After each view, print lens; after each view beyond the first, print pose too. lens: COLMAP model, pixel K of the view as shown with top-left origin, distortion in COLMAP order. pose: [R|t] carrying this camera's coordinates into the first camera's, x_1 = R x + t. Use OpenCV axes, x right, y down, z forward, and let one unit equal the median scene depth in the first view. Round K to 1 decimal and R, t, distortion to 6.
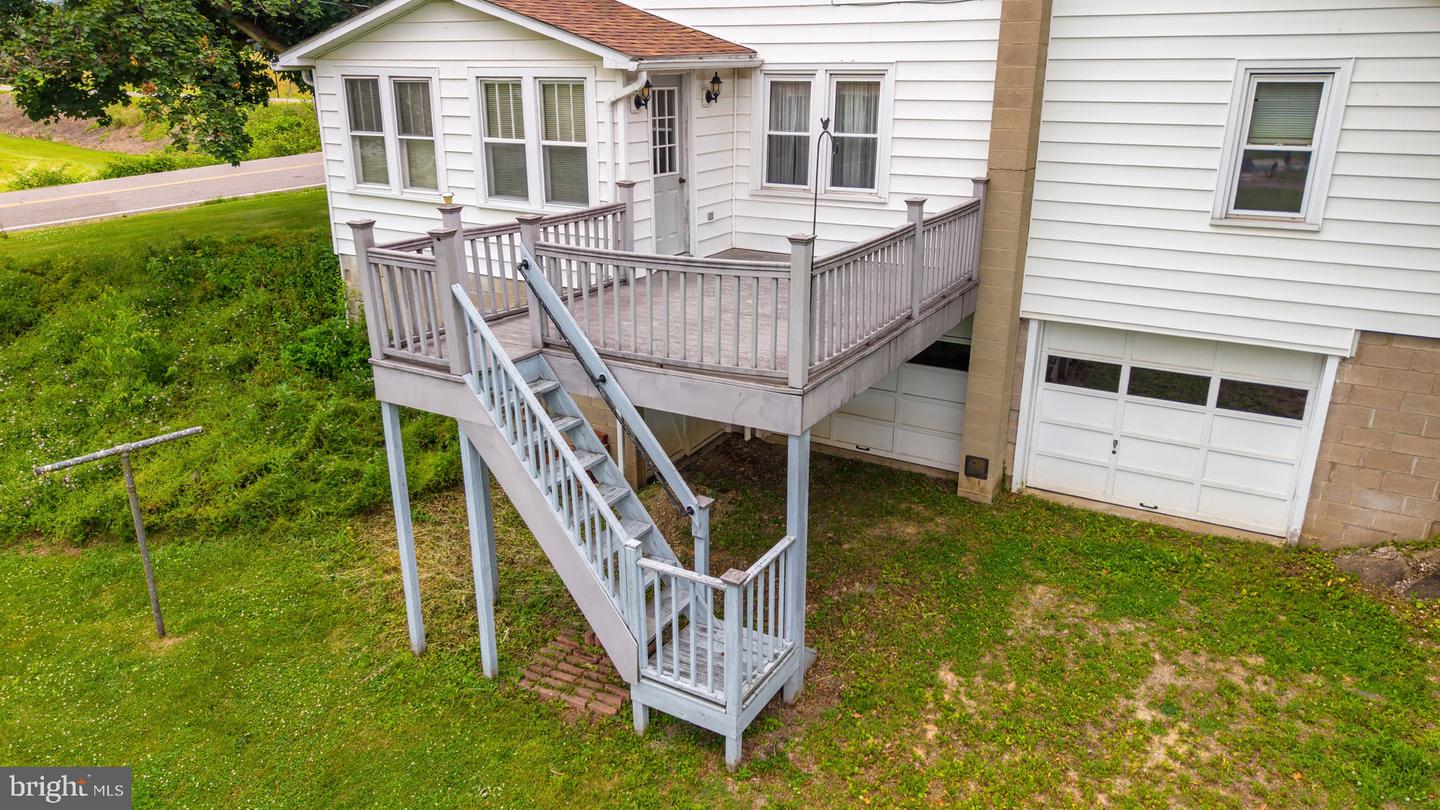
lens RADIAL K [[958.9, 0, 720.0], [0, 958.9, 405.0], [0, 0, 1]] dist [0.005972, 0.000755]
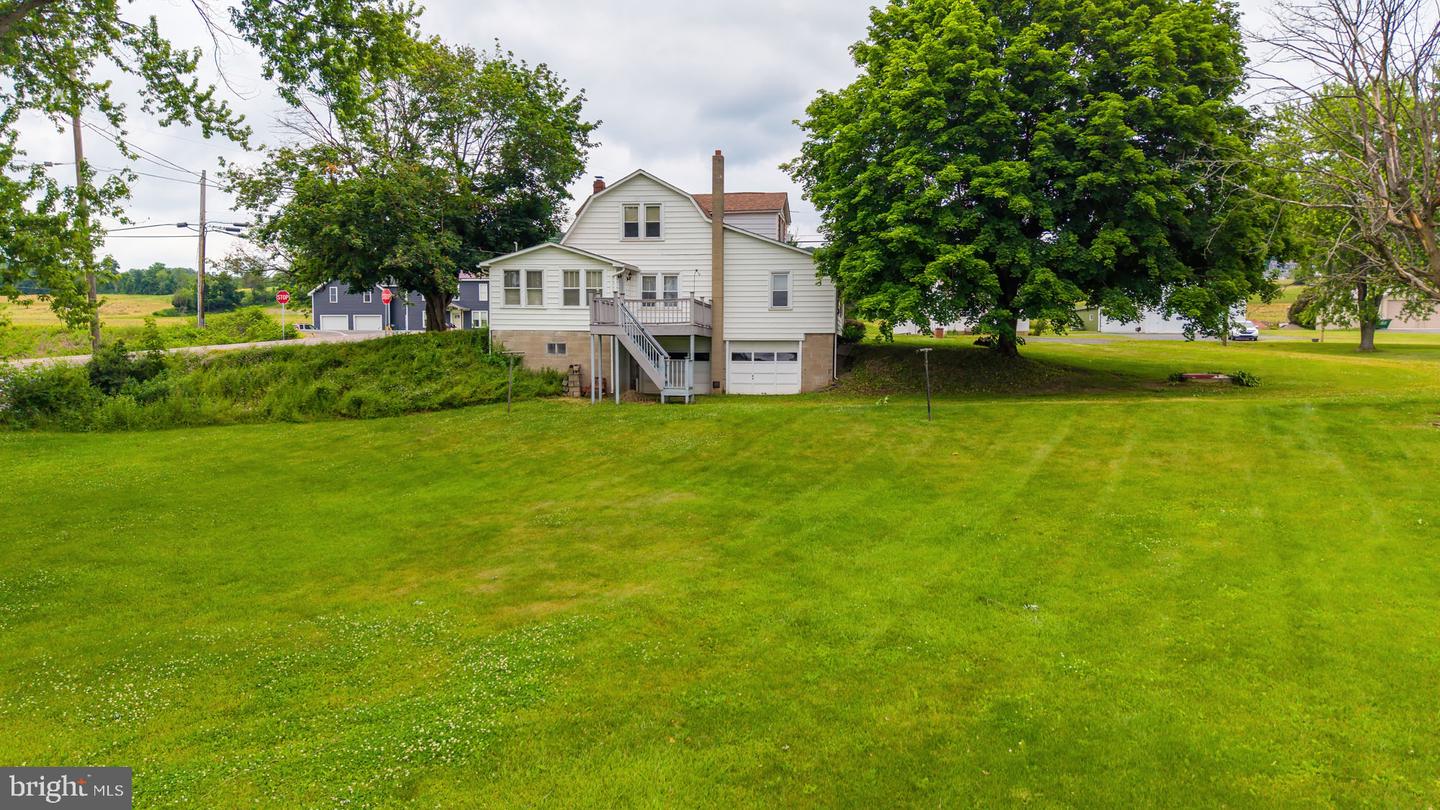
lens RADIAL K [[958.9, 0, 720.0], [0, 958.9, 405.0], [0, 0, 1]] dist [0.005972, 0.000755]
pose [[0.914867, -0.010138, 0.403628, -1.075213], [0.125014, 0.957670, -0.259305, 1.007565], [-0.383914, 0.287689, 0.877408, -1.927611]]
